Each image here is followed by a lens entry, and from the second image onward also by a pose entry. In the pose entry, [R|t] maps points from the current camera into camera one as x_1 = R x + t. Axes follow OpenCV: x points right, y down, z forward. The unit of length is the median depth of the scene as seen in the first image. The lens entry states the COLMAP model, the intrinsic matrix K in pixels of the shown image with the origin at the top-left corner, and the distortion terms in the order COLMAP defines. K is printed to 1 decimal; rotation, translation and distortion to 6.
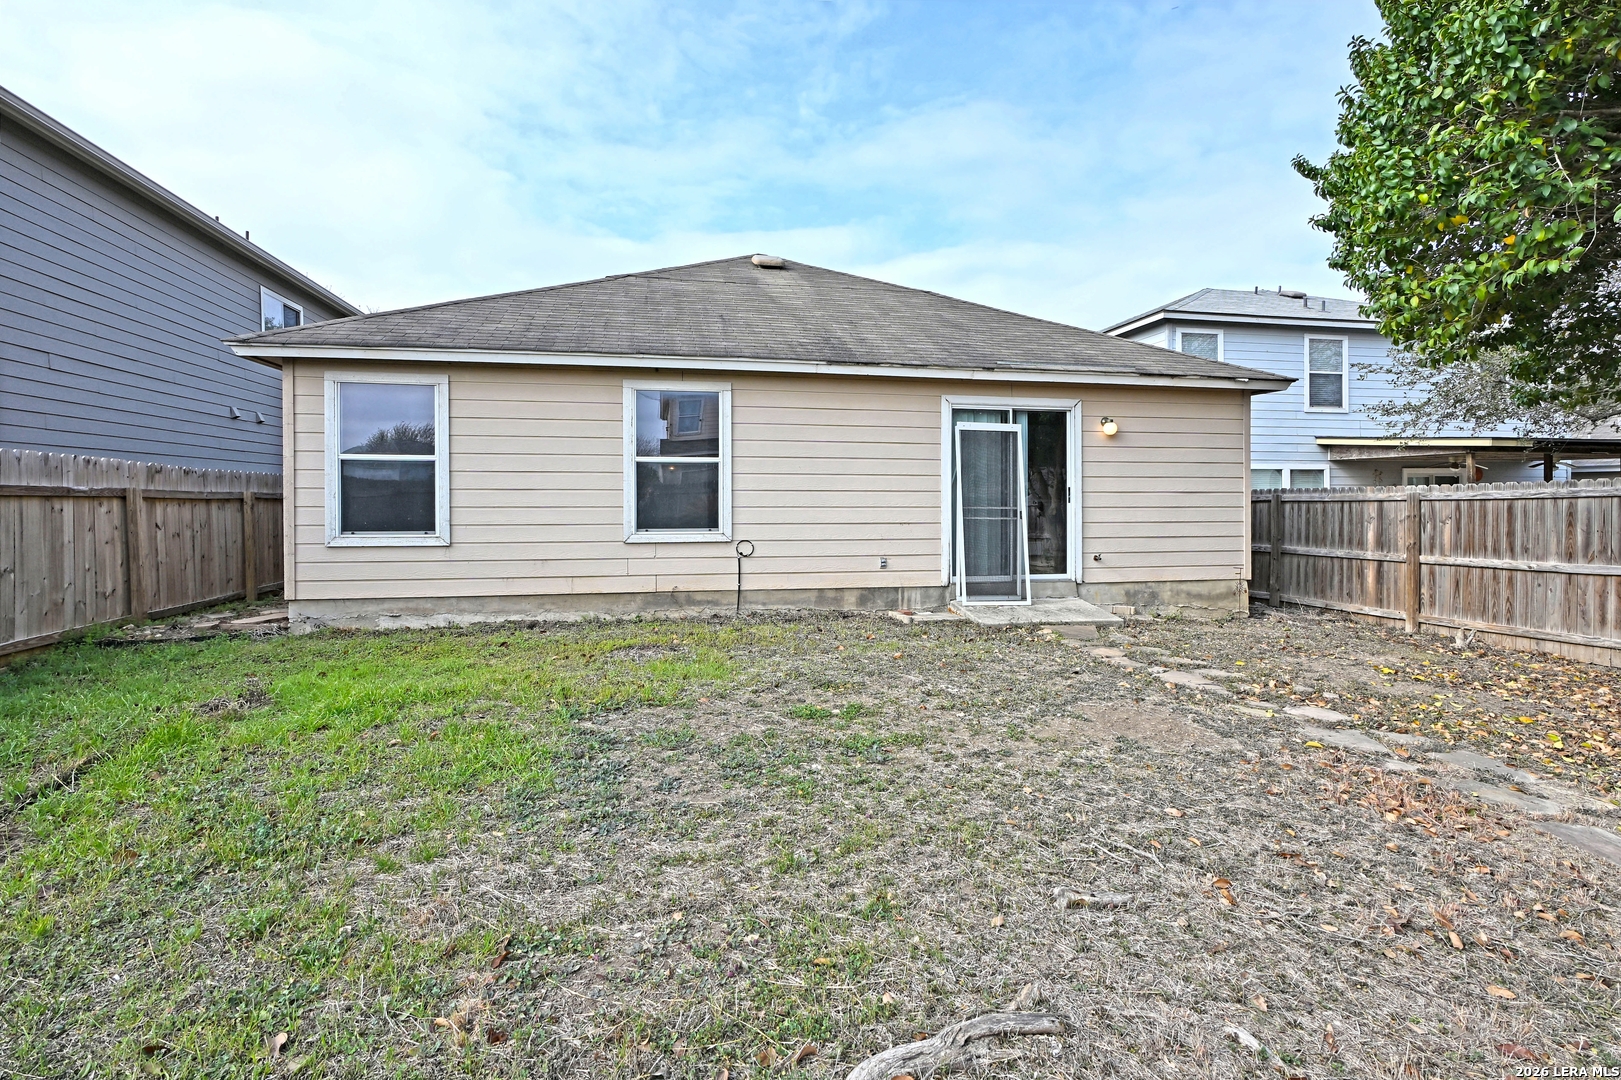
lens RADIAL K [[795.2, 0, 815.3], [0, 795.2, 494.3], [0, 0, 1]] dist [0.000954, -0.000270]
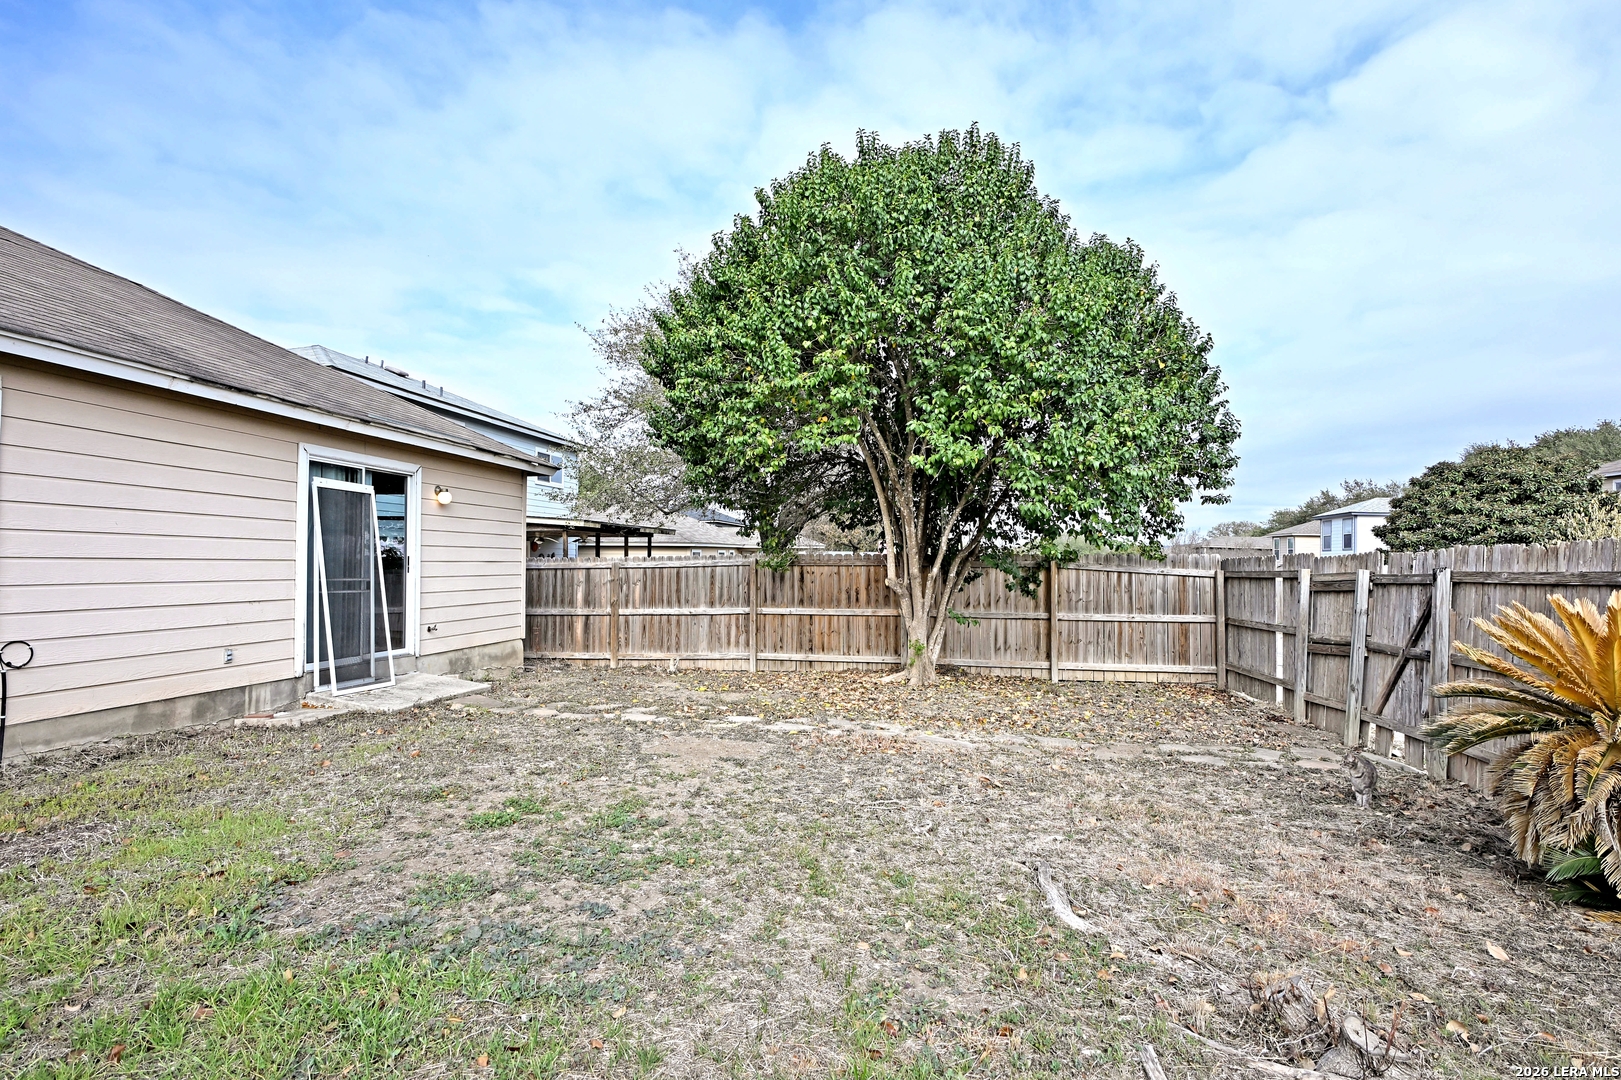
lens RADIAL K [[808.6, 0, 814.2], [0, 808.6, 542.9], [0, 0, 1]] dist [0.002019, 0.000775]
pose [[0.366117, 0.024050, 0.930258, -0.417208], [-0.006516, 0.999708, -0.023281, -0.005693], [-0.930546, 0.002462, 0.366167, 0.207111]]
